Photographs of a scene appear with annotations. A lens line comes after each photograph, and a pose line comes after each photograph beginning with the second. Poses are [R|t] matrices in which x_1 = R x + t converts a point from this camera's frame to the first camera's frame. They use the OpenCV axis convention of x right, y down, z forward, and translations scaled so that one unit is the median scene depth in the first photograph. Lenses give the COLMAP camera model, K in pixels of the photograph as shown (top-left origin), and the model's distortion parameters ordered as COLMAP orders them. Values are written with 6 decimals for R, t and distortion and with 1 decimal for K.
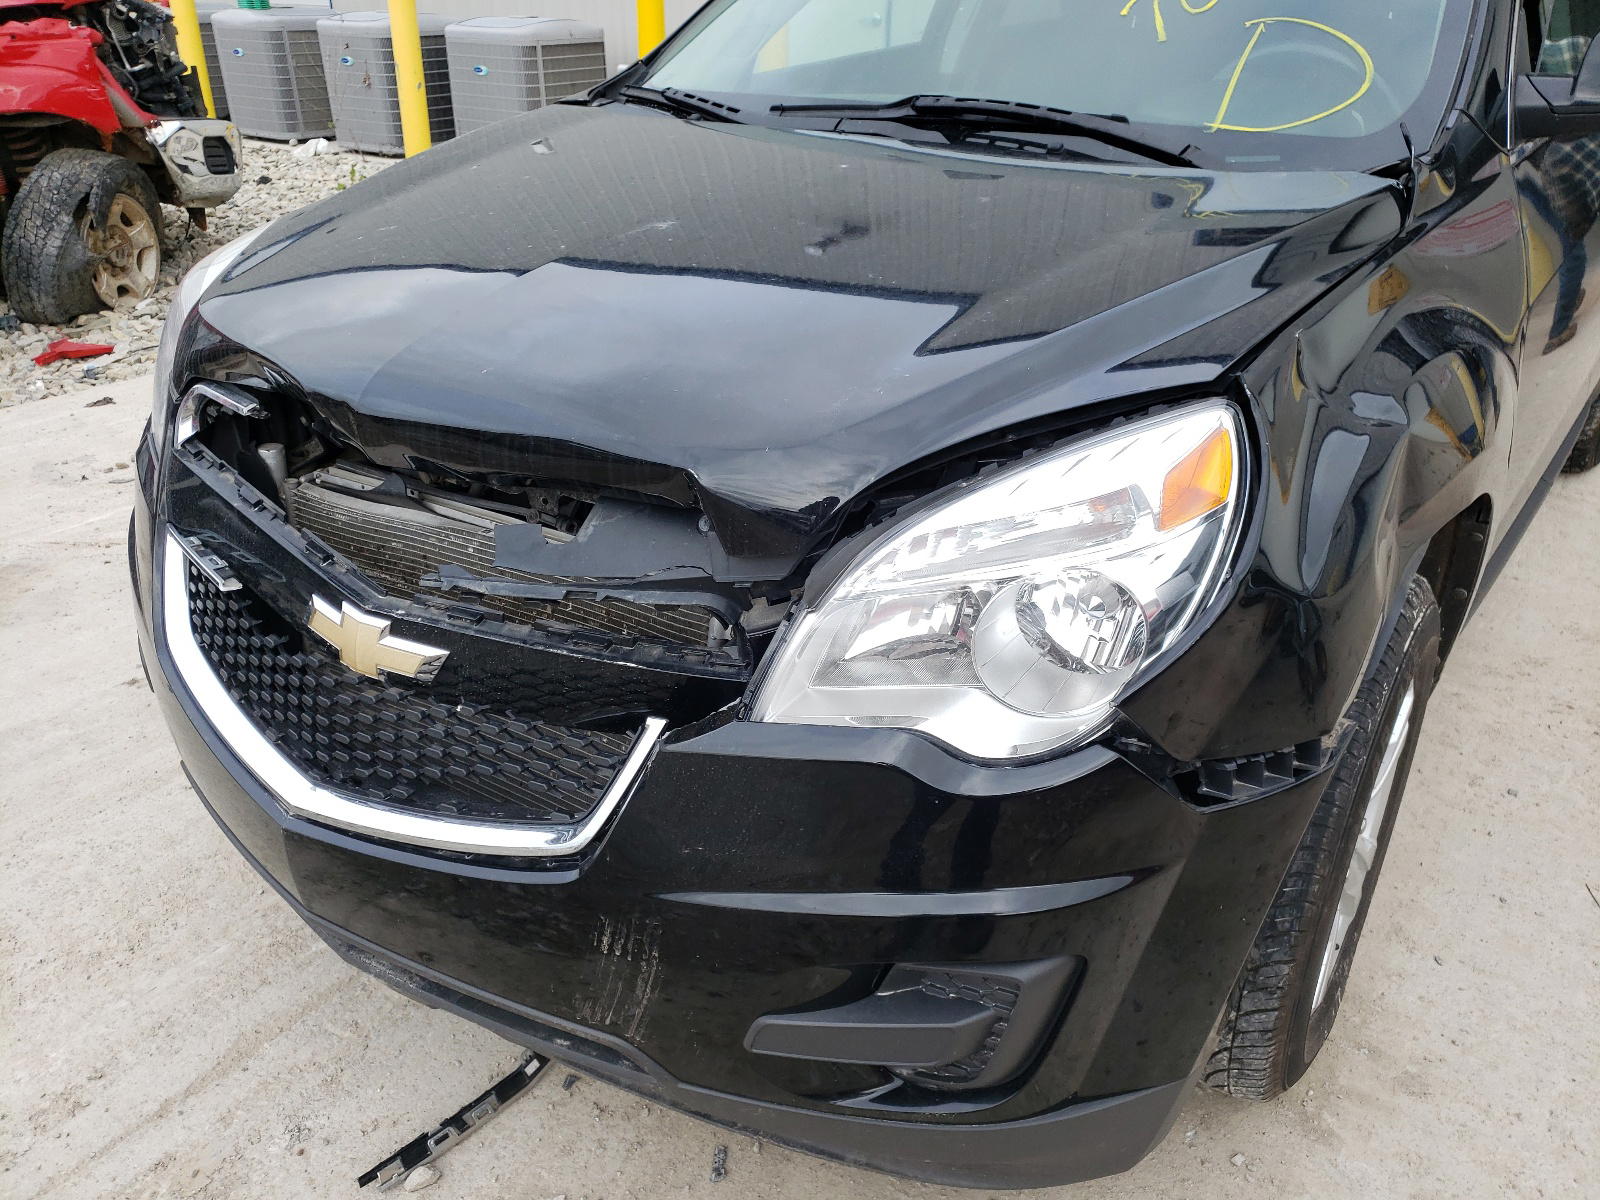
lens RADIAL K [[1199.8, 0, 800.0], [0, 1199.8, 600.0], [0, 0, 1]] dist [0.099948, -0.083741]
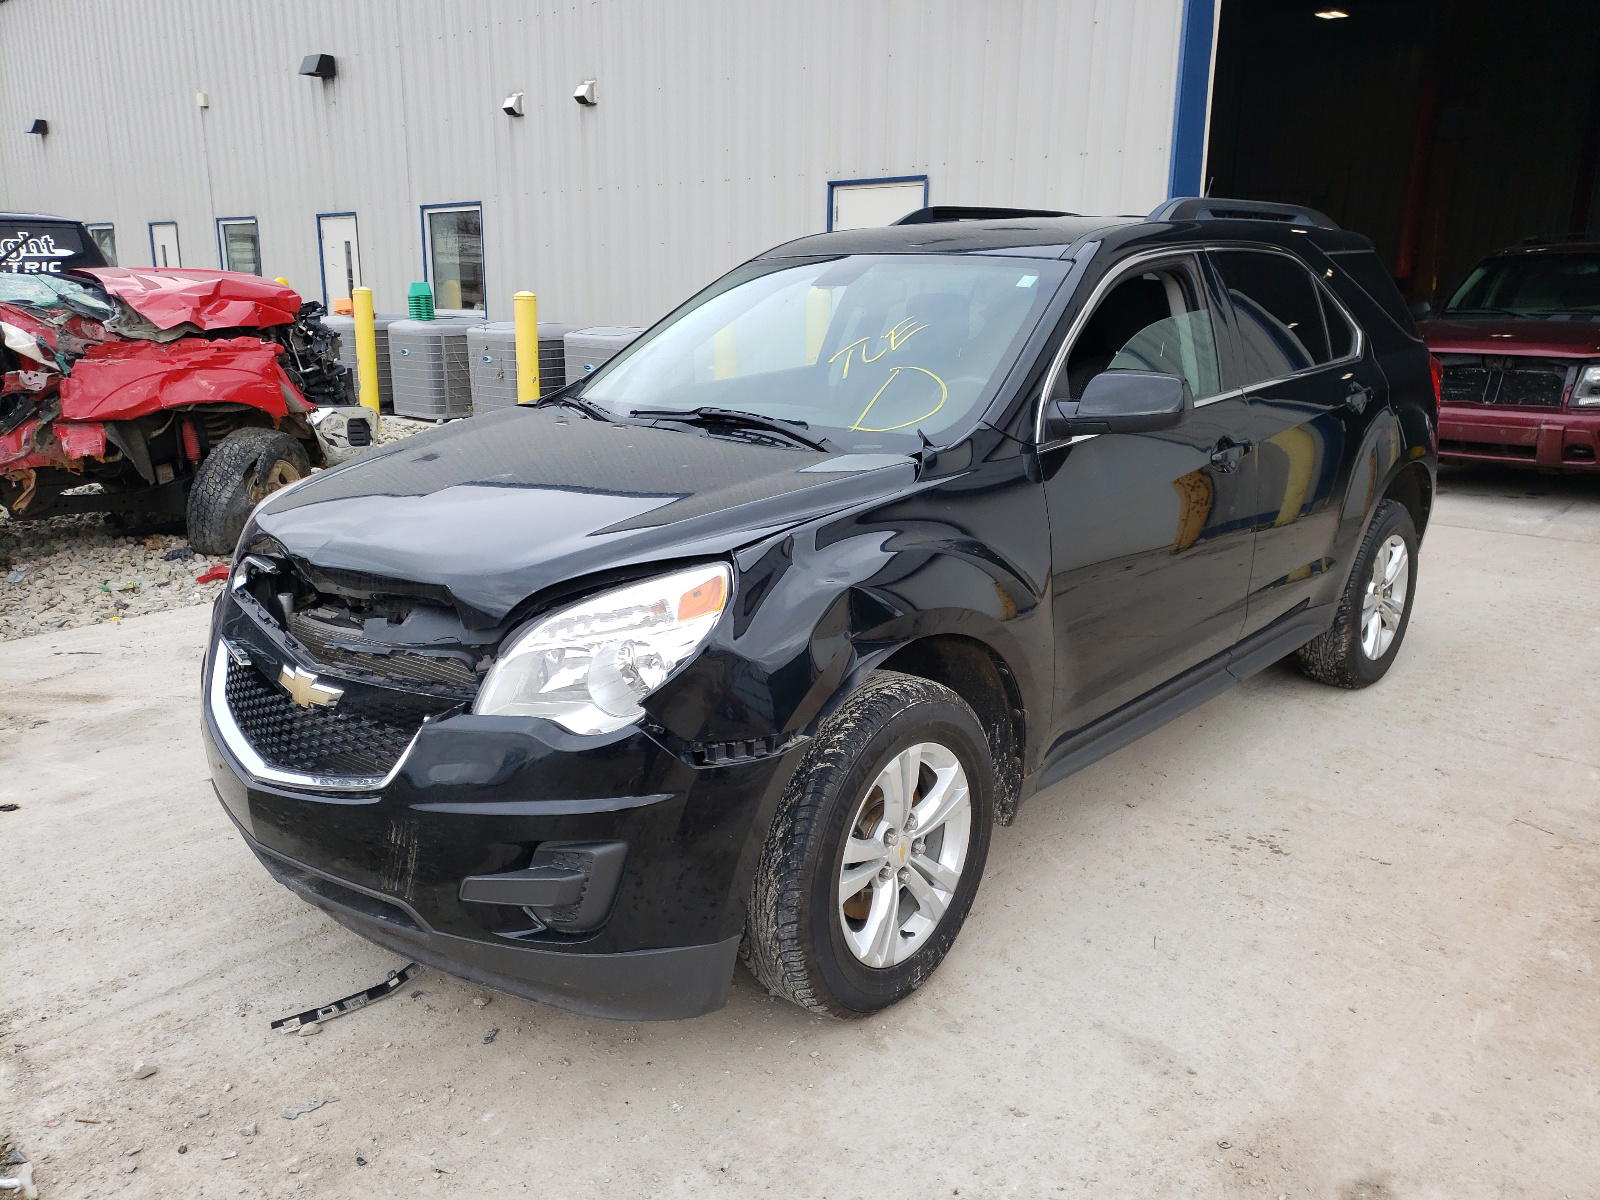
lens RADIAL K [[1191.3, 0, 800.0], [0, 1191.3, 600.0], [0, 0, 1]] dist [0.048422, 0.002761]
pose [[0.994796, 0.023843, -0.099059, 0.440213], [-0.043941, 0.977570, -0.205977, 0.191786], [0.091926, 0.209258, 0.973530, -0.568277]]
